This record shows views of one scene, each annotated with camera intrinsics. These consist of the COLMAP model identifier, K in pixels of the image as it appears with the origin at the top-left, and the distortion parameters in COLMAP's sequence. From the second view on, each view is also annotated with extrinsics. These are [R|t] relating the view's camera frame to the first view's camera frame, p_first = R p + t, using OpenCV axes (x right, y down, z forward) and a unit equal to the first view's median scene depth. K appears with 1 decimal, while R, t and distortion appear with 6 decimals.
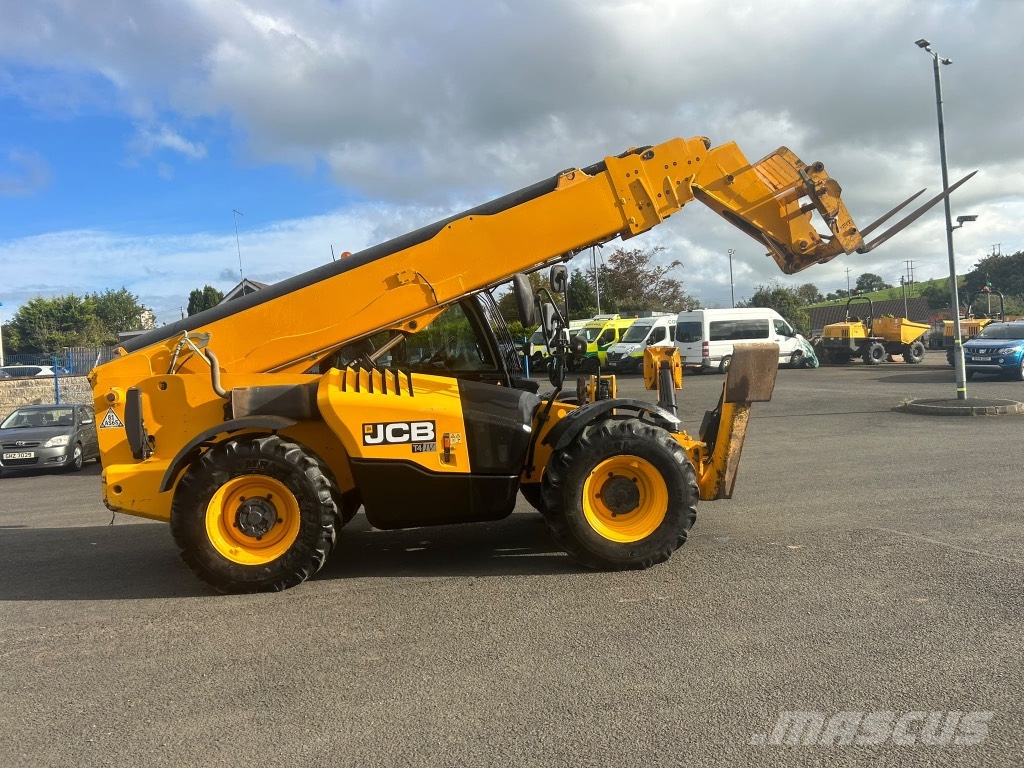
lens RADIAL K [[764.6, 0, 512.2], [0, 764.6, 380.1], [0, 0, 1]] dist [0.067130, -0.078825]
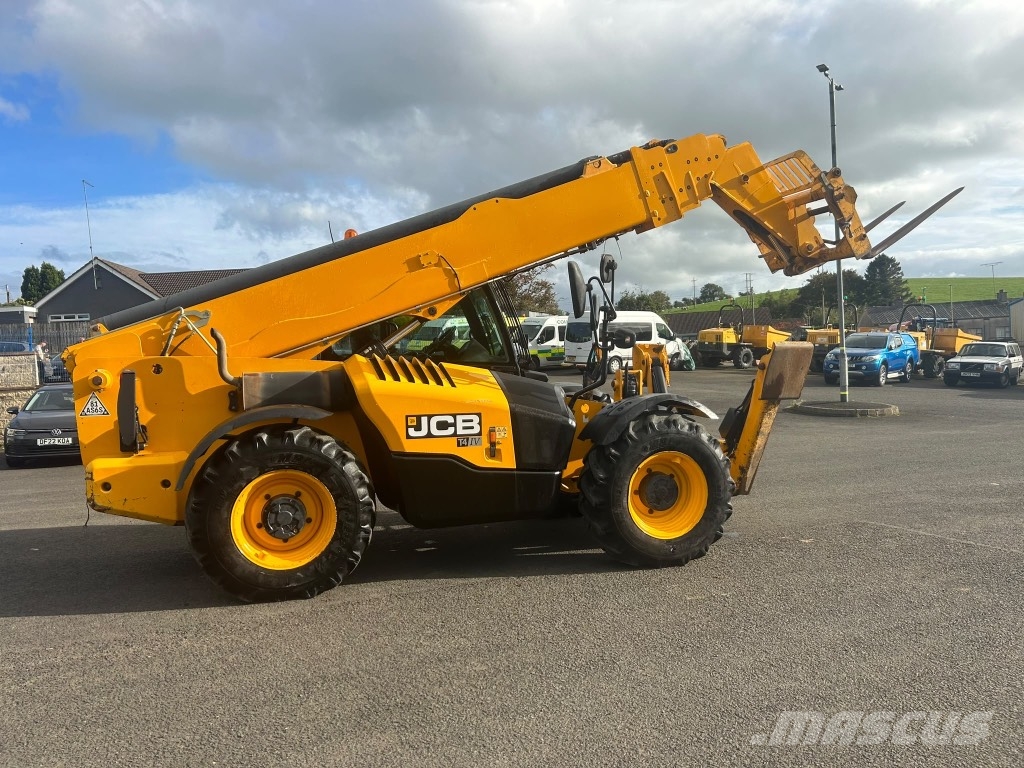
lens RADIAL K [[765.5, 0, 512.7], [0, 765.5, 388.7], [0, 0, 1]] dist [0.069804, -0.083154]
pose [[0.983077, 0.020302, 0.182062, -0.228669], [-0.022978, 0.999657, 0.012600, 0.009806], [-0.181744, -0.016570, 0.983206, 0.064366]]
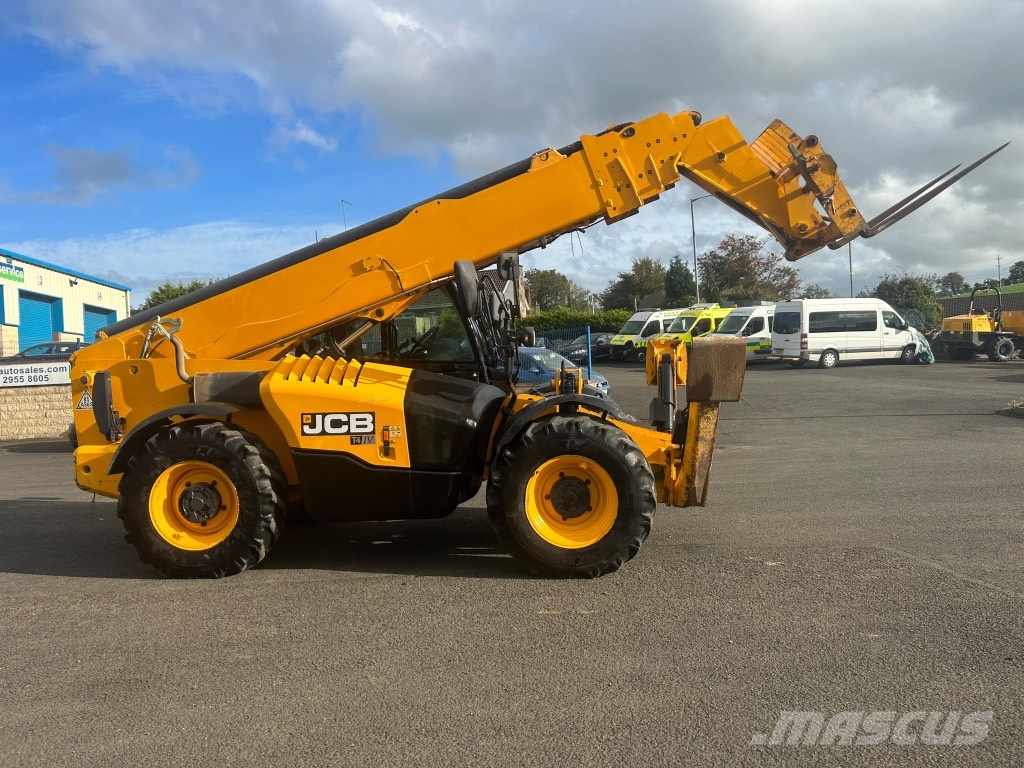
lens RADIAL K [[766.6, 0, 510.0], [0, 766.6, 374.7], [0, 0, 1]] dist [0.046018, -0.040683]
pose [[0.988480, 0.022594, -0.149653, 0.206535], [-0.021339, 0.999722, 0.009989, -0.007680], [0.149837, -0.006680, 0.988688, 0.065869]]
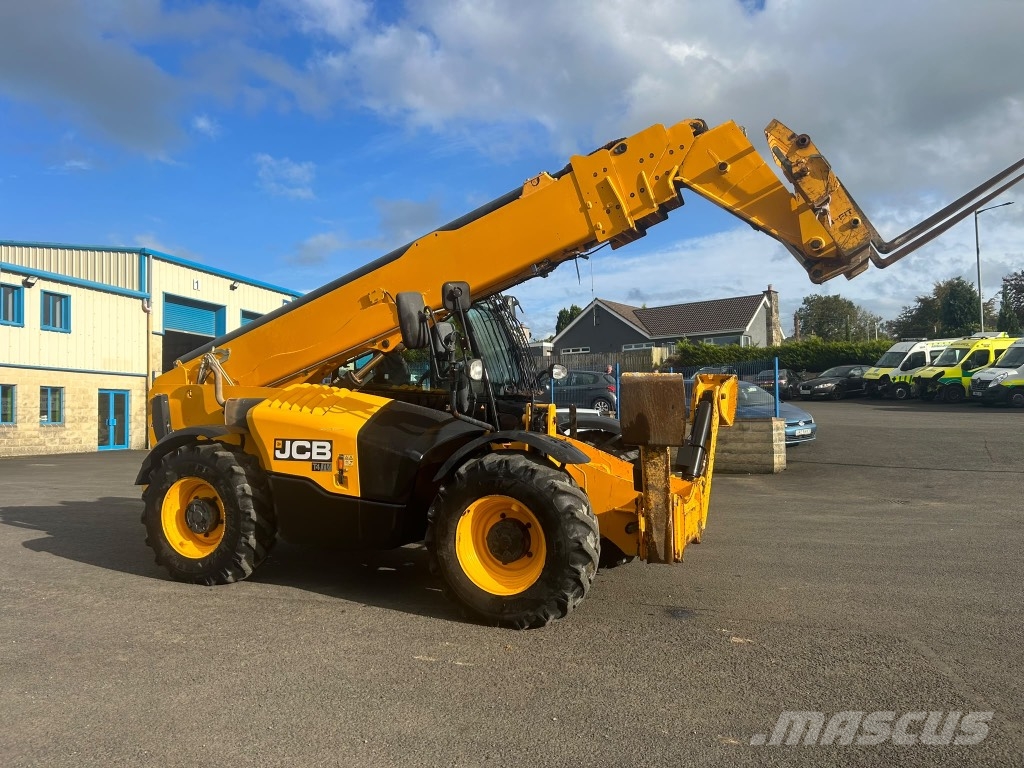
lens RADIAL K [[763.2, 0, 512.0], [0, 763.2, 384.0], [0, 0, 1]] dist [0.064949, -0.097611]
pose [[0.875021, 0.037164, -0.482656, 0.566161], [-0.045106, 0.998970, -0.004854, -0.025698], [0.481978, 0.026018, 0.875797, 0.231663]]
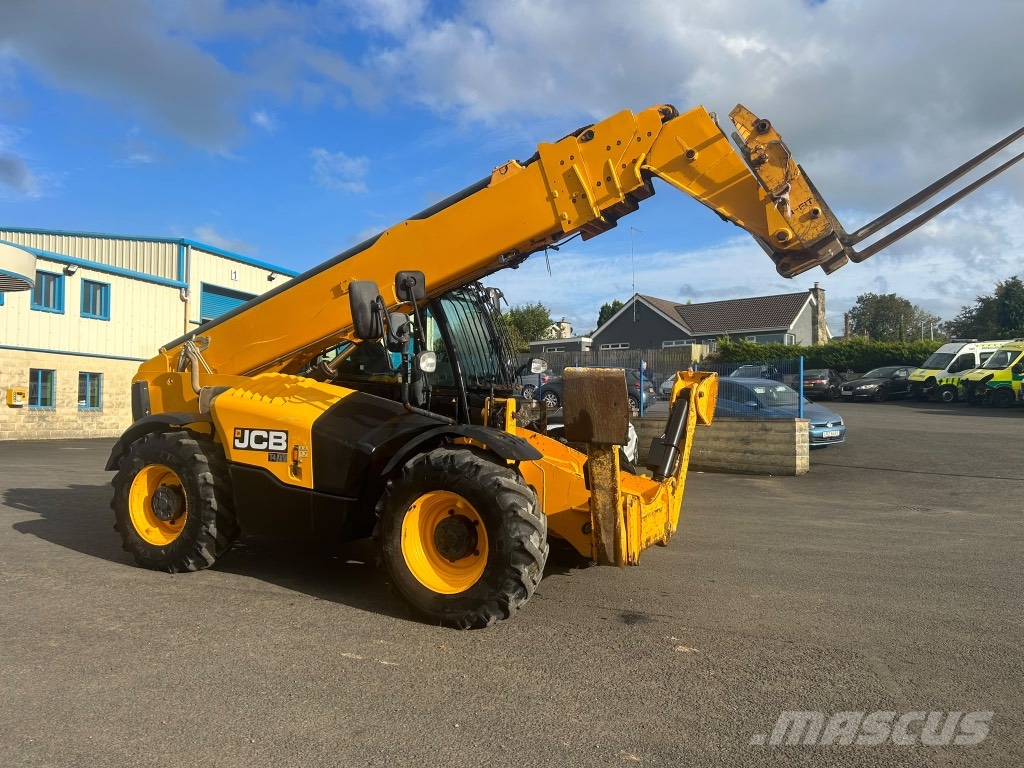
lens RADIAL K [[763.2, 0, 512.0], [0, 763.2, 384.0], [0, 0, 1]] dist [0.064949, -0.097611]
pose [[0.843282, 0.057672, -0.534368, 0.647186], [-0.064811, 0.997883, 0.005419, -0.030612], [0.533549, 0.030063, 0.845235, 0.309624]]
